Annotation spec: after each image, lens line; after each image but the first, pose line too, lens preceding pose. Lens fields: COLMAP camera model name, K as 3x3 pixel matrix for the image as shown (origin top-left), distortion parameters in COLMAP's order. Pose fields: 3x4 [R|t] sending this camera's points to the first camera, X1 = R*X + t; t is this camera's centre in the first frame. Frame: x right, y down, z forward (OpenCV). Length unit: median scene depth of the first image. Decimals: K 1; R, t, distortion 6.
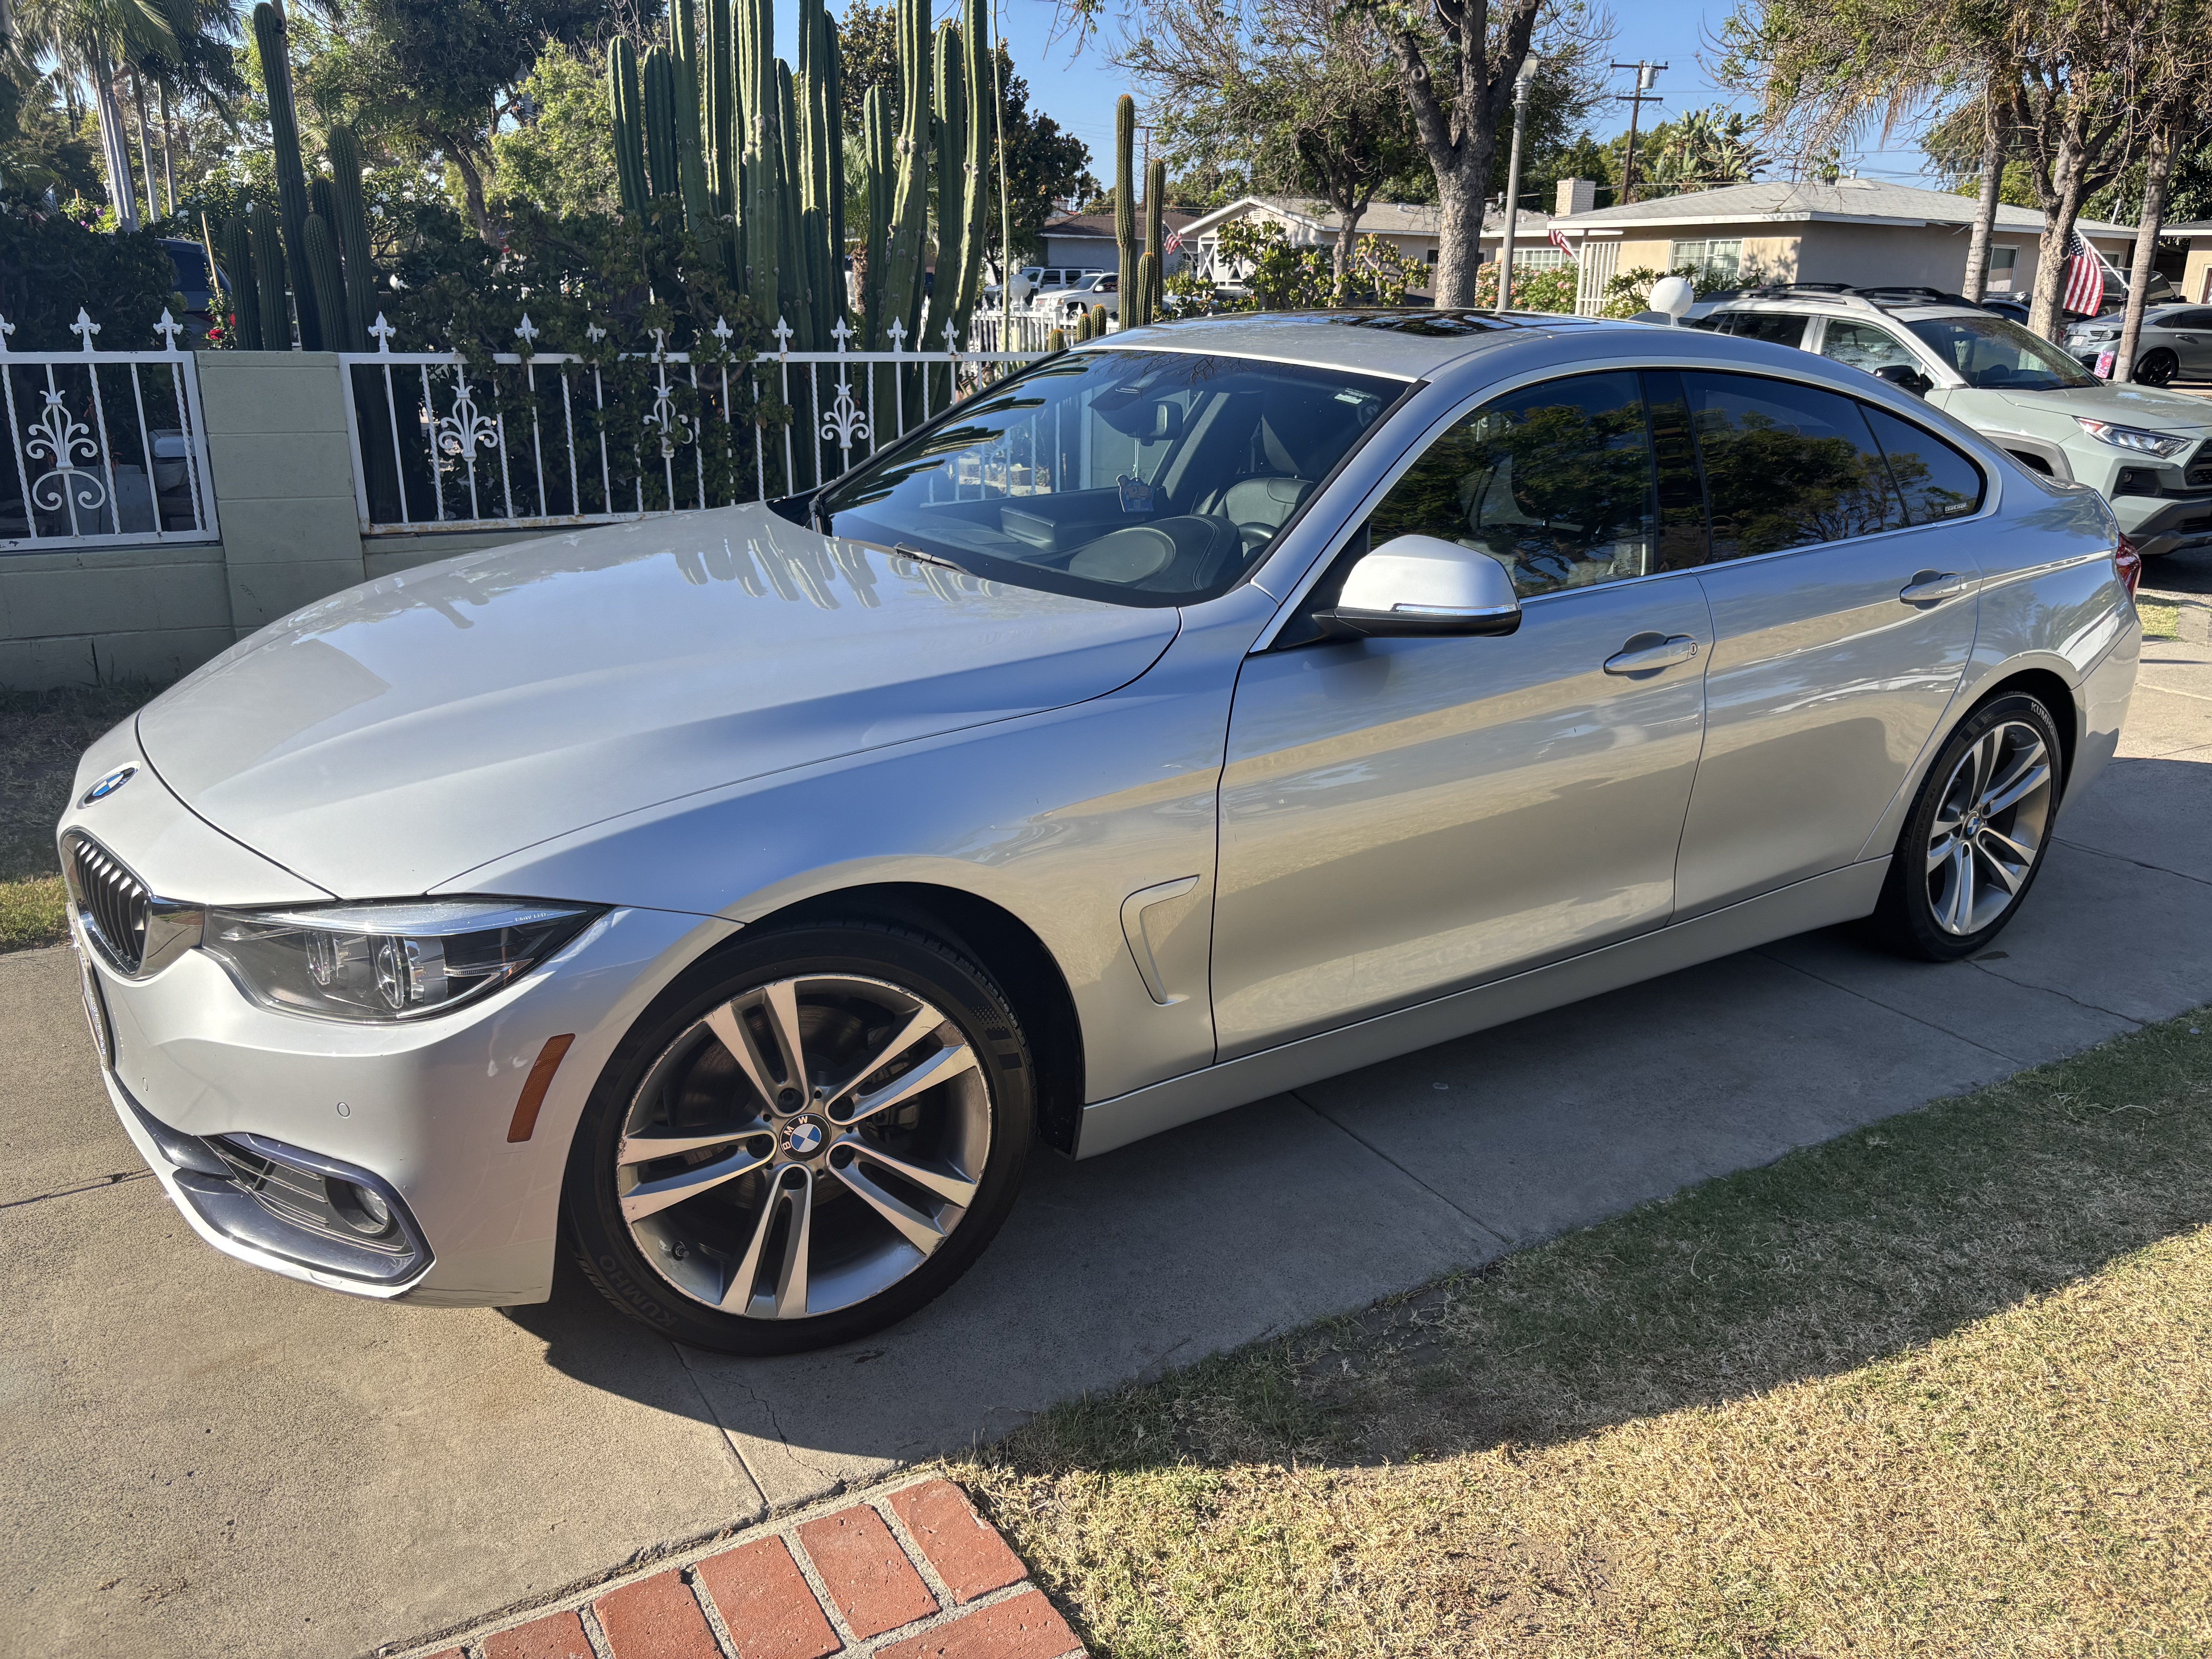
lens RADIAL K [[1732.8, 0, 1106.0], [0, 1732.8, 829.5], [0, 0, 1]] dist [0.038642, -0.043220]
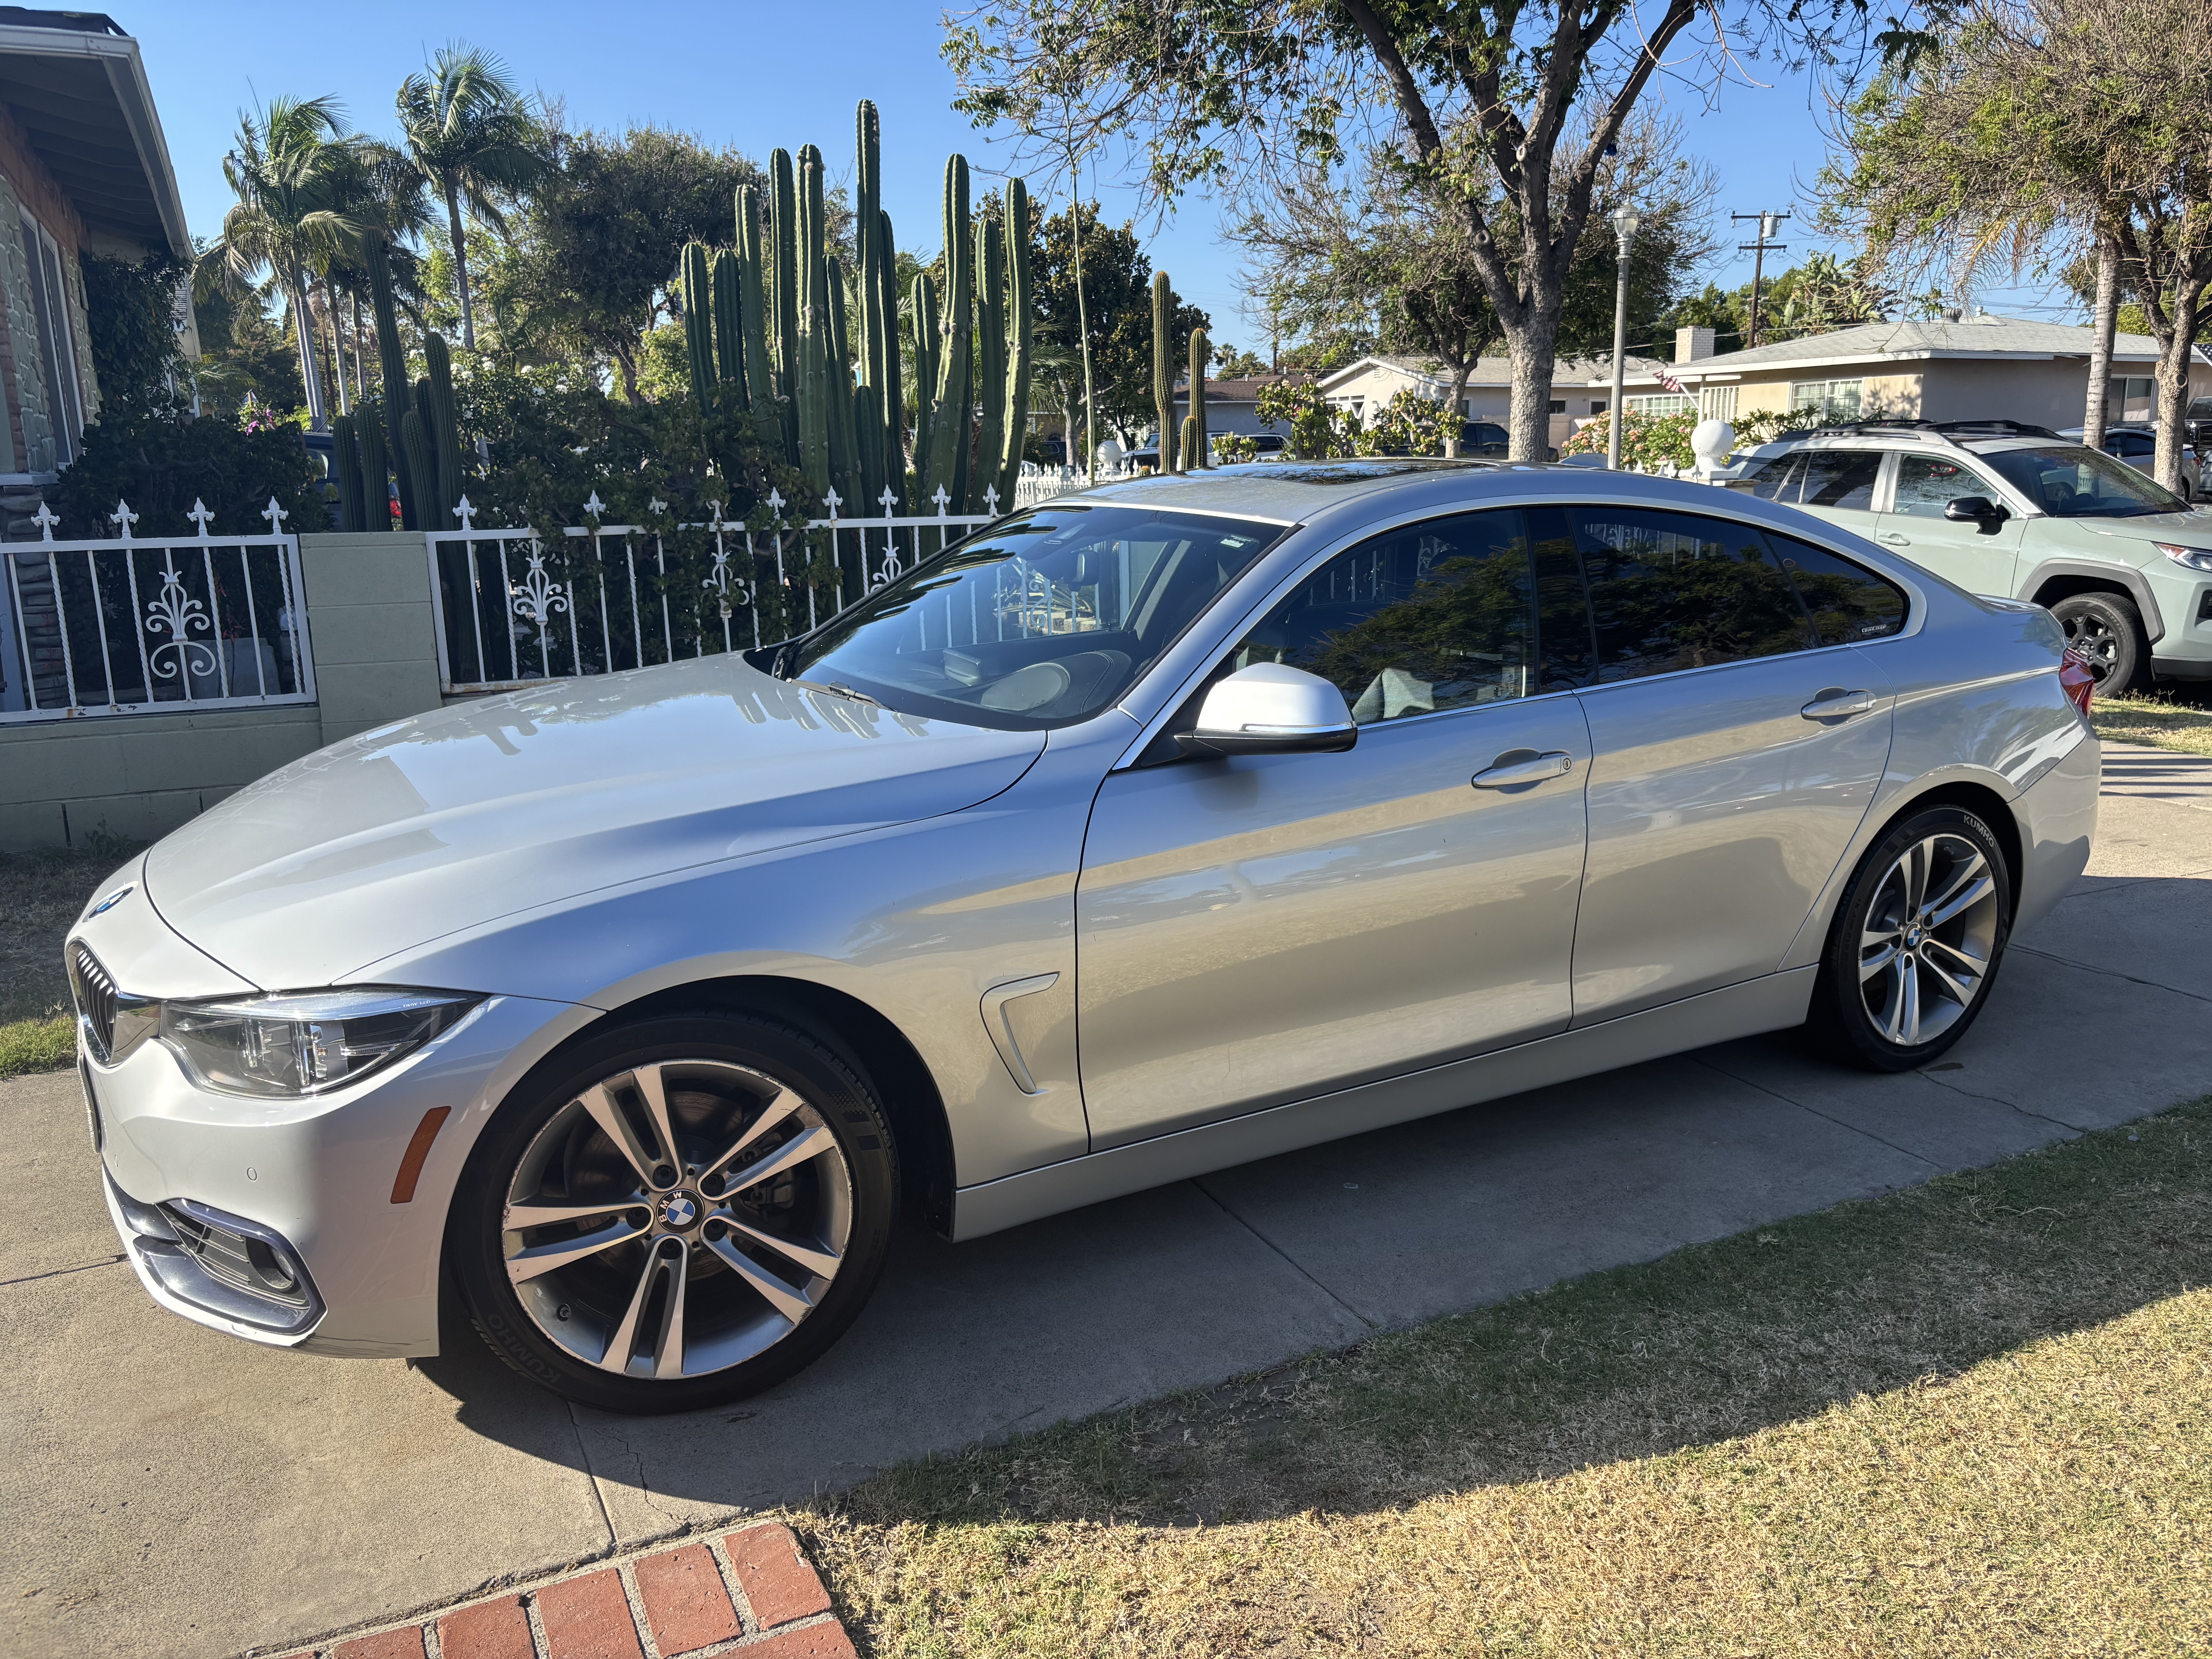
lens RADIAL K [[1732.8, 0, 1106.0], [0, 1732.8, 829.5], [0, 0, 1]] dist [0.038642, -0.043220]
pose [[0.995968, -0.015254, -0.088408, 0.174348], [0.007494, 0.996140, -0.087458, 0.030363], [0.089400, 0.086443, 0.992237, -0.082597]]
